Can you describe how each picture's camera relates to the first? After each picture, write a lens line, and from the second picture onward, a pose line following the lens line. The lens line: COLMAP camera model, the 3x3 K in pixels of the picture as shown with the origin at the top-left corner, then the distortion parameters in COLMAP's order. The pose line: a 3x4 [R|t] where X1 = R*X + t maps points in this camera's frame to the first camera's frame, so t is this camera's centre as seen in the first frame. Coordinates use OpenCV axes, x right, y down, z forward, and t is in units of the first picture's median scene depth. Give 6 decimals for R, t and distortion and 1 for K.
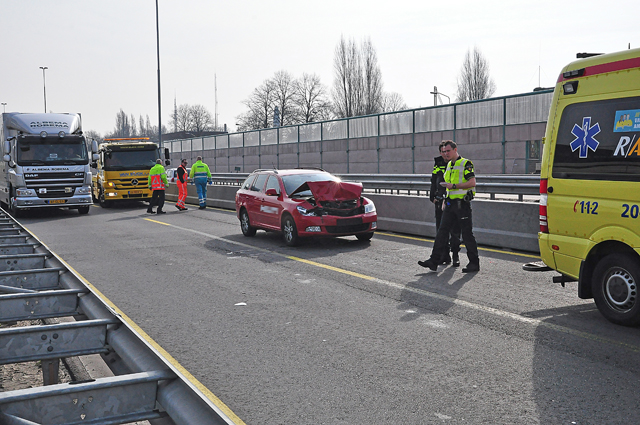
lens RADIAL K [[779.1, 0, 320.0], [0, 779.1, 212.5], [0, 0, 1]] dist [0.005209, 0.359722]
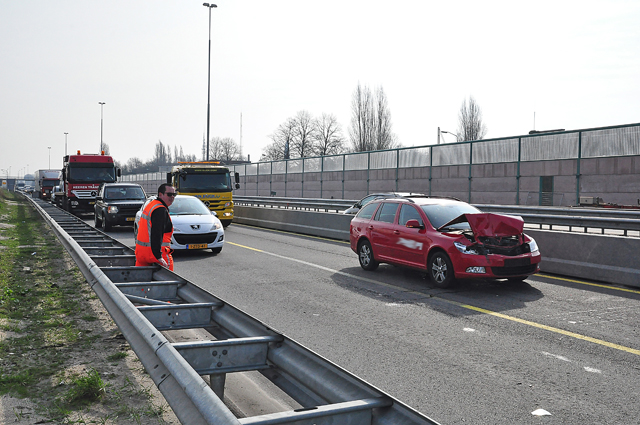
lens RADIAL K [[644.2, 0, 320.0], [0, 644.2, 212.5], [0, 0, 1]] dist [-0.045922, 0.204541]
pose [[0.999569, 0.029005, 0.004627, -0.092747], [-0.028863, 0.999182, -0.028327, -0.008276], [-0.005444, 0.028182, 0.999588, 0.150541]]
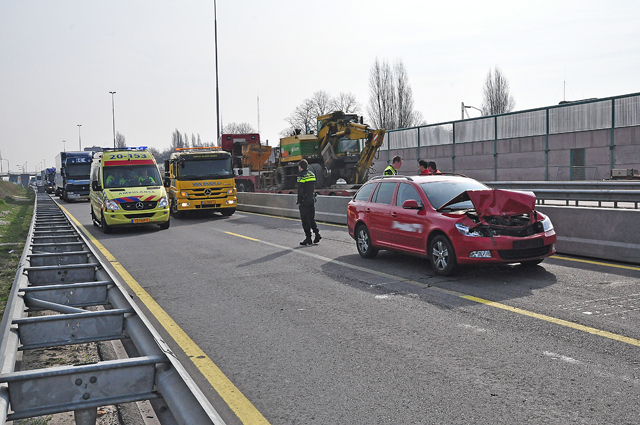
lens RADIAL K [[664.6, 0, 320.0], [0, 664.6, 212.5], [0, 0, 1]] dist [-0.034769, 0.210564]
pose [[0.999396, -0.007211, -0.034004, -0.070855], [0.007034, 0.999961, -0.005317, -0.008229], [0.034041, 0.005074, 0.999408, 0.181225]]
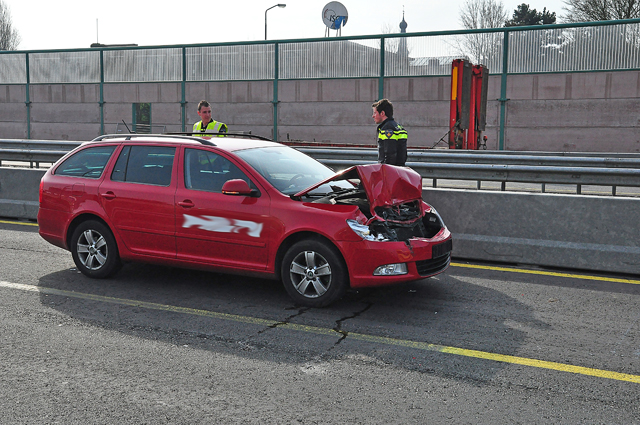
lens RADIAL K [[779.1, 0, 320.0], [0, 779.1, 212.5], [0, 0, 1]] dist [0.005209, 0.359722]
pose [[0.797378, -0.037000, 0.602345, -0.161273], [0.010748, 0.998831, 0.047127, -0.017496], [-0.603385, -0.031104, 0.796843, 0.332279]]
